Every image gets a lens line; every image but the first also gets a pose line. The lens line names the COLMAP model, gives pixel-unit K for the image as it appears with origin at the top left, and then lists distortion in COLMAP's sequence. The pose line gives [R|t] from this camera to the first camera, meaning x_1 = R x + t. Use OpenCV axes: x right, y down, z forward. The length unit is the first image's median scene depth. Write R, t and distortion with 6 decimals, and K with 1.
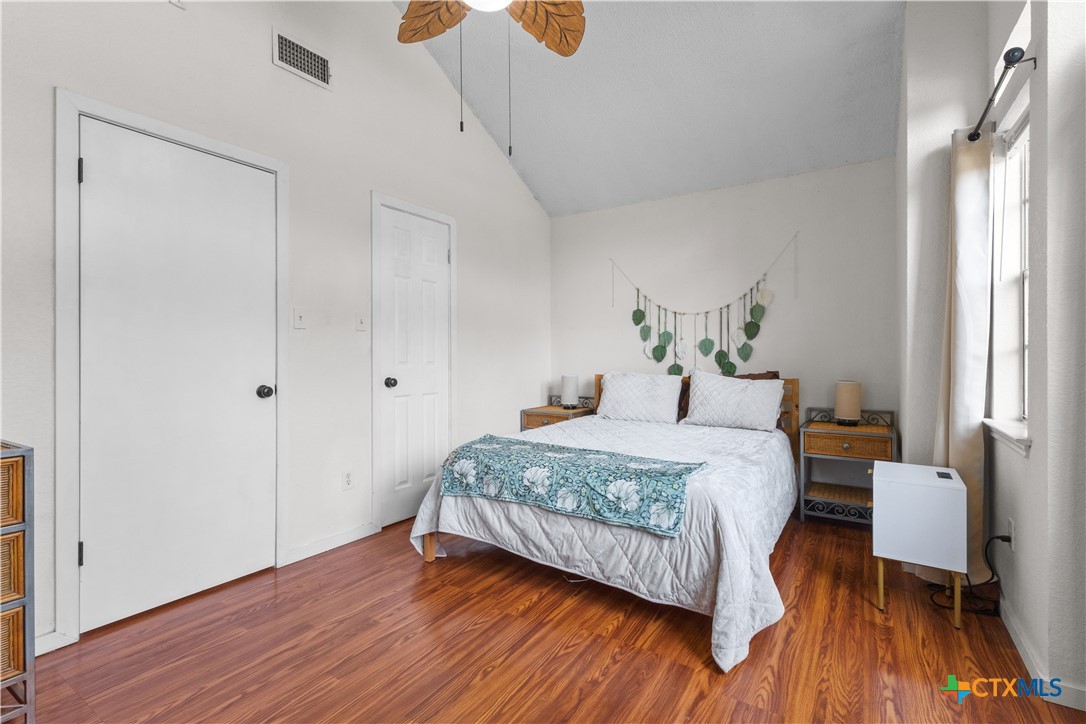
lens RADIAL K [[501.4, 0, 539.3], [0, 501.4, 355.8], [0, 0, 1]] dist [0.000901, 0.003706]
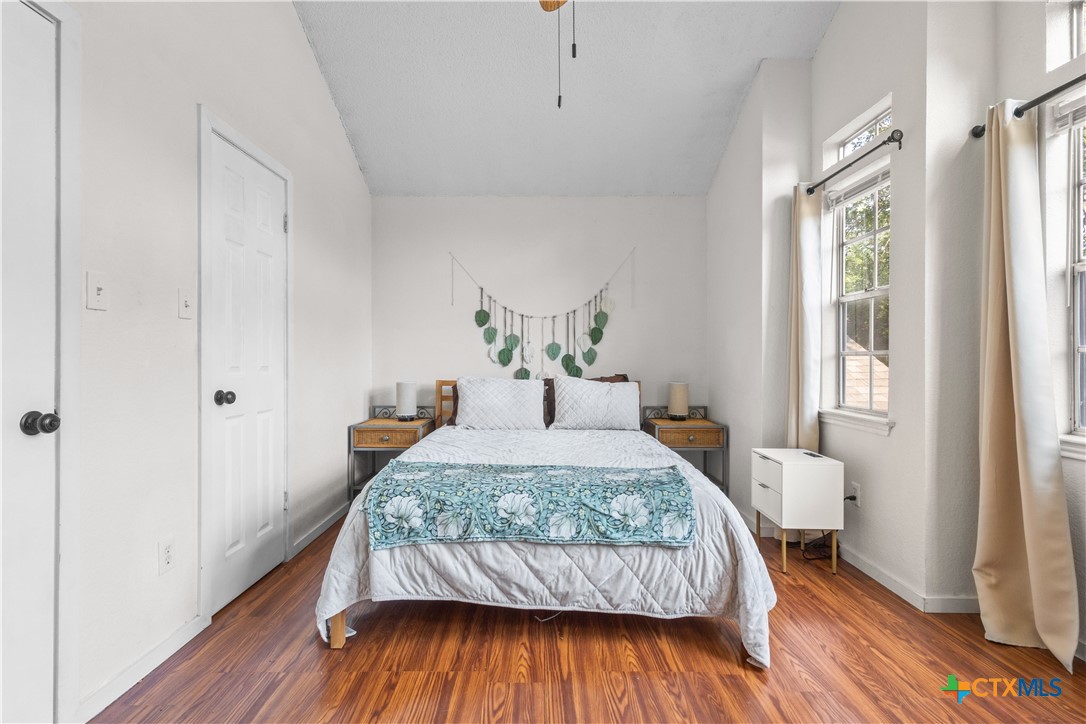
lens RADIAL K [[501.4, 0, 535.7], [0, 501.4, 362.3], [0, 0, 1]] dist [0.000901, 0.003706]
pose [[0.842628, 0.000963, 0.538495, -0.381352], [-0.003667, 0.999985, 0.003950, 0.001788], [-0.538483, -0.005303, 0.842620, 0.258926]]
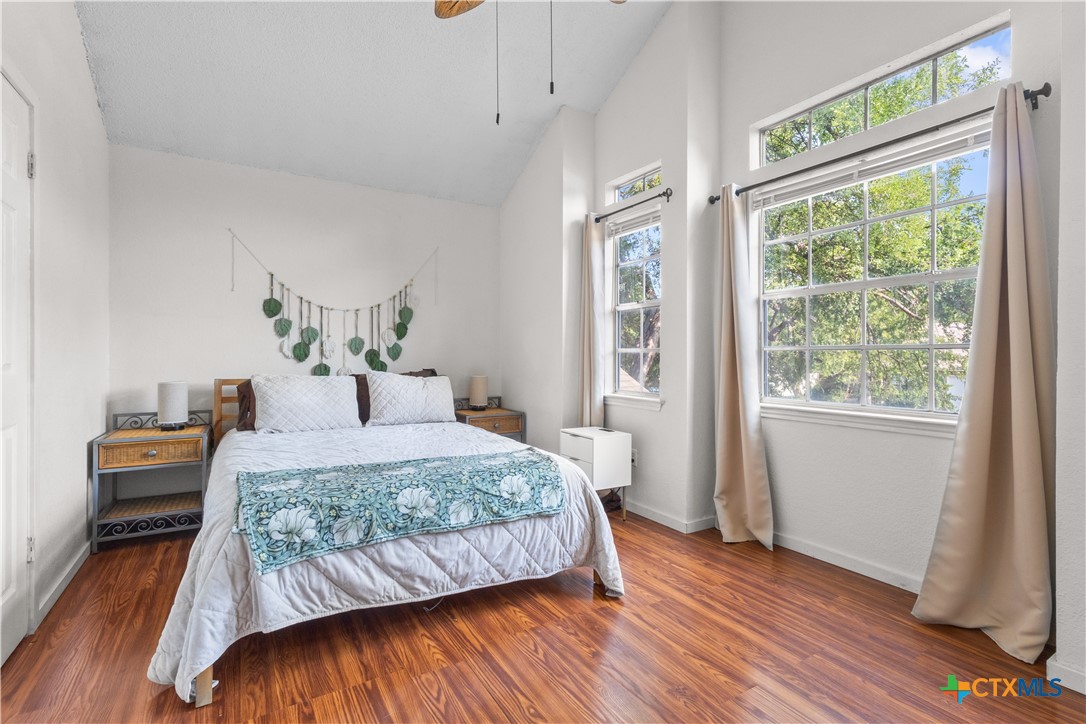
lens RADIAL K [[501.4, 0, 533.1], [0, 501.4, 354.5], [0, 0, 1]] dist [0.000901, 0.003706]
pose [[0.448161, 0.004209, 0.893943, -0.597139], [-0.002752, 0.999991, -0.003329, 0.002675], [-0.893949, -0.000968, 0.448168, 0.408385]]
